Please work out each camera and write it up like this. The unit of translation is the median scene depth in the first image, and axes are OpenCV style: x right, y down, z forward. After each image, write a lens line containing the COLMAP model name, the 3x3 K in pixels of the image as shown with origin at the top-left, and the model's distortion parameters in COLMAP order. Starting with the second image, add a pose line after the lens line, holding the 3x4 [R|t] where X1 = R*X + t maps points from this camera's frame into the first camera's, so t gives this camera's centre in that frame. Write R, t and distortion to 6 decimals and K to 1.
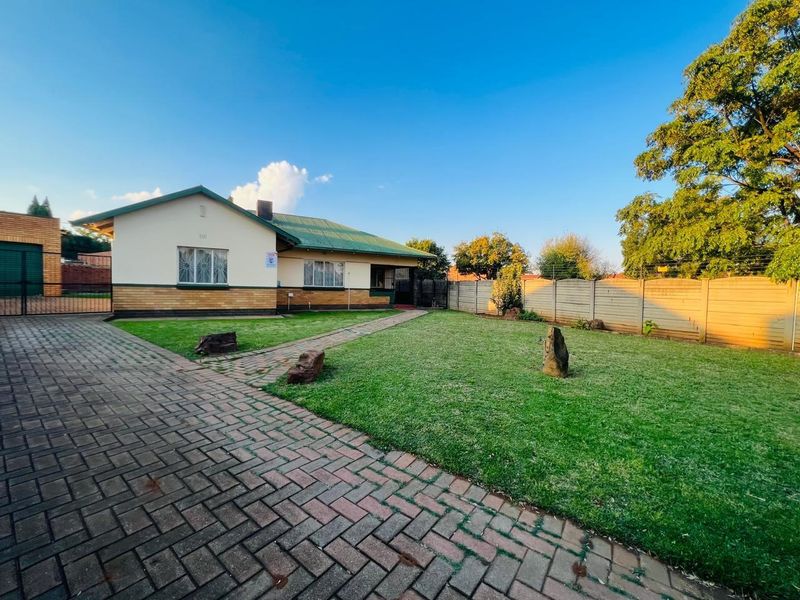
lens RADIAL K [[321.1, 0, 401.5], [0, 321.1, 297.9], [0, 0, 1]] dist [-0.002969, 0.001070]
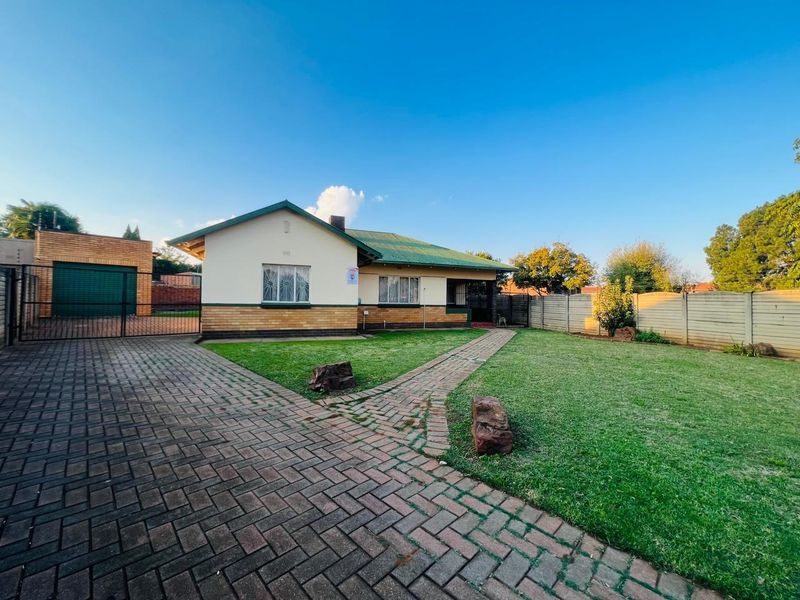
lens RADIAL K [[321.1, 0, 399.1], [0, 321.1, 298.4], [0, 0, 1]] dist [-0.002969, 0.001070]
pose [[0.989986, -0.012352, -0.140621, -0.149439], [0.005900, 0.998915, -0.046206, -0.010213], [0.141039, 0.044913, 0.988985, 0.105135]]
